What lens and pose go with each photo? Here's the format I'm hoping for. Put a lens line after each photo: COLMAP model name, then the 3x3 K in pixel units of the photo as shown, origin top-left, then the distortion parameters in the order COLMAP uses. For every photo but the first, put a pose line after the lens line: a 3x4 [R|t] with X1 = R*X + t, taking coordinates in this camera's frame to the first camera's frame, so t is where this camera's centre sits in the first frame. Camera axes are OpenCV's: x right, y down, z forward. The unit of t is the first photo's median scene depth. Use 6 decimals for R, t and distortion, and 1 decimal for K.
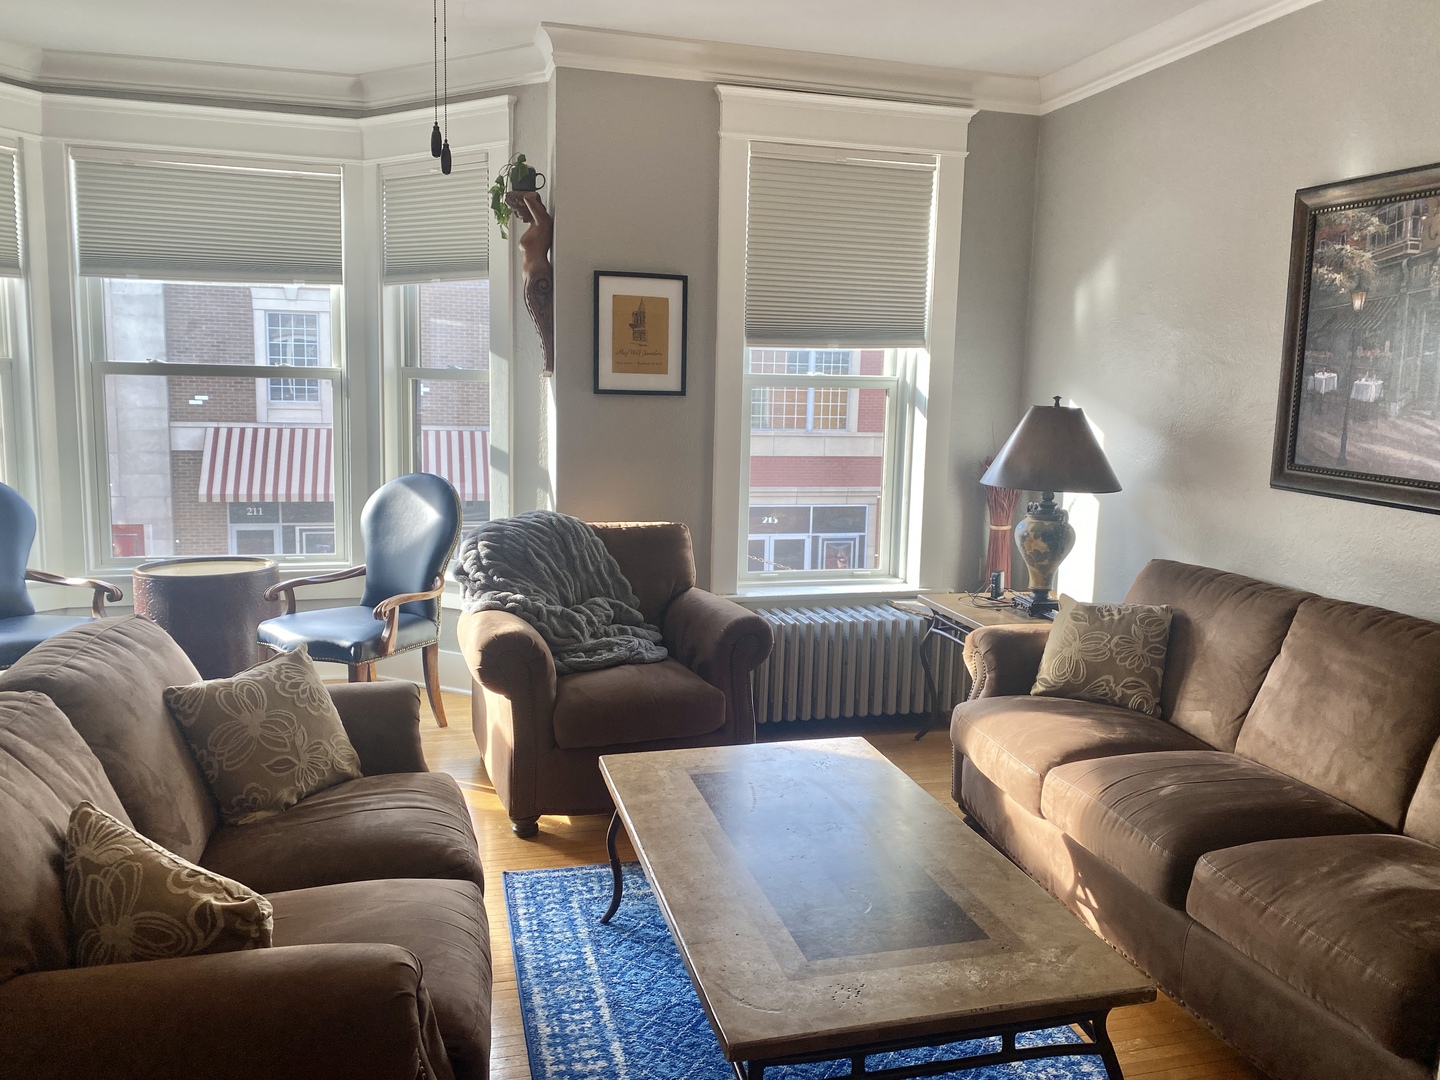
lens RADIAL K [[1085.8, 0, 732.4], [0, 1085.8, 528.5], [0, 0, 1]] dist [0.023012, -0.029793]
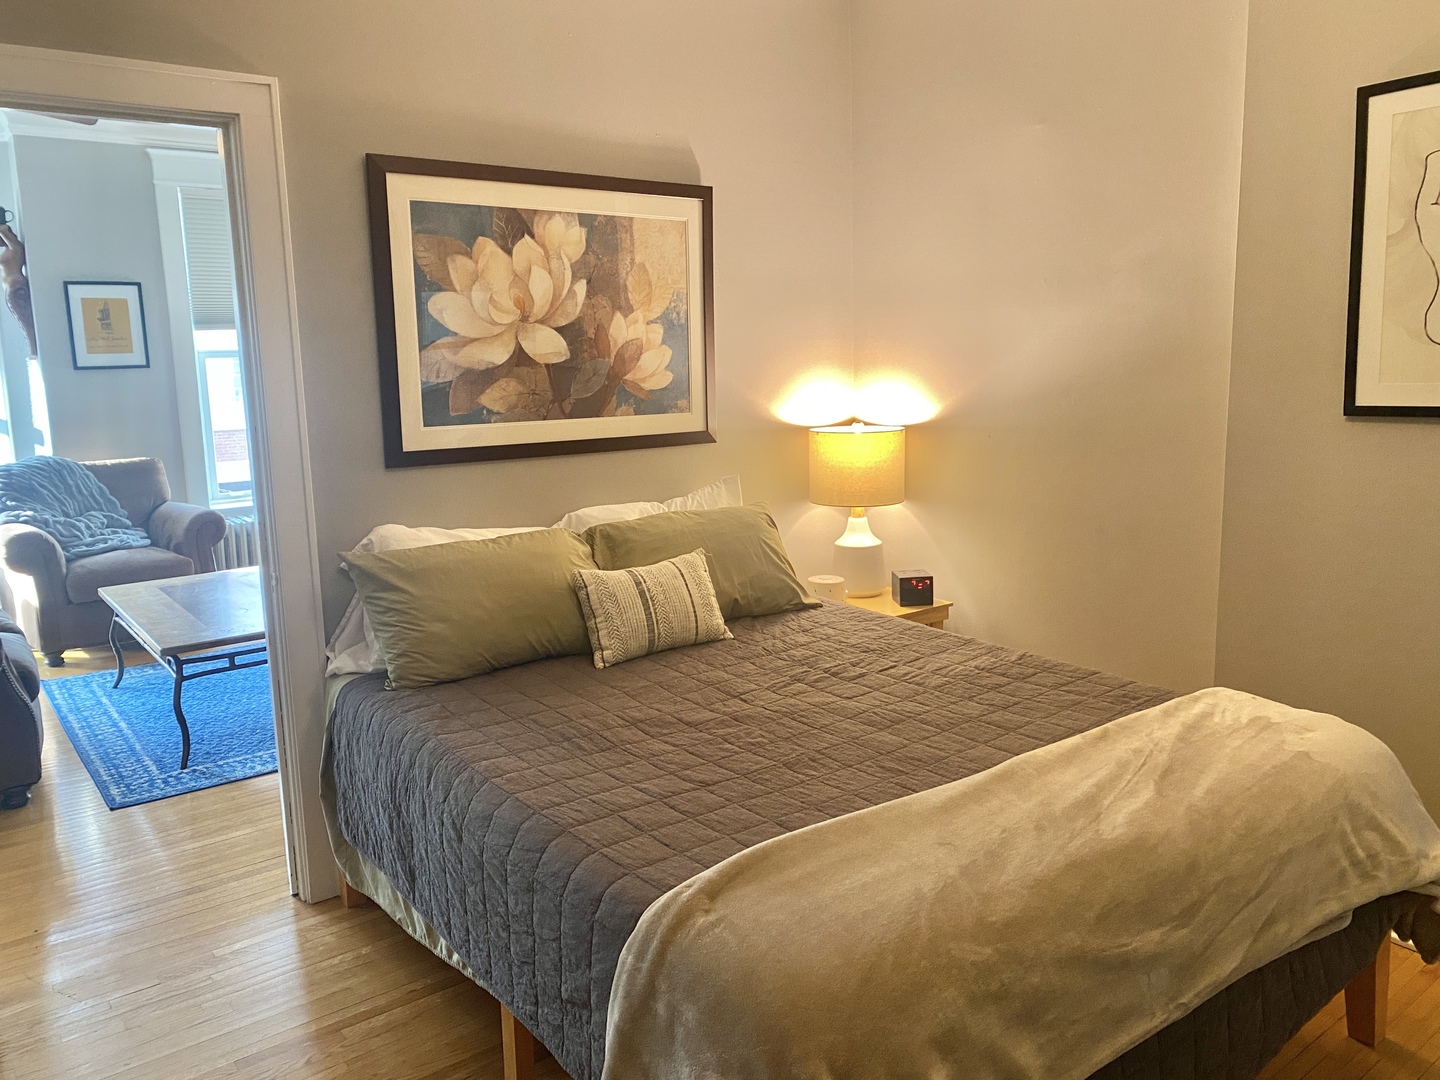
lens RADIAL K [[1085.8, 0, 733.2], [0, 1085.8, 526.6], [0, 0, 1]] dist [0.023012, -0.029793]
pose [[0.920871, -0.103404, 0.375905, 0.115298], [0.090202, 0.994533, 0.052604, 0.086357], [-0.379289, -0.014534, 0.925164, -0.678100]]
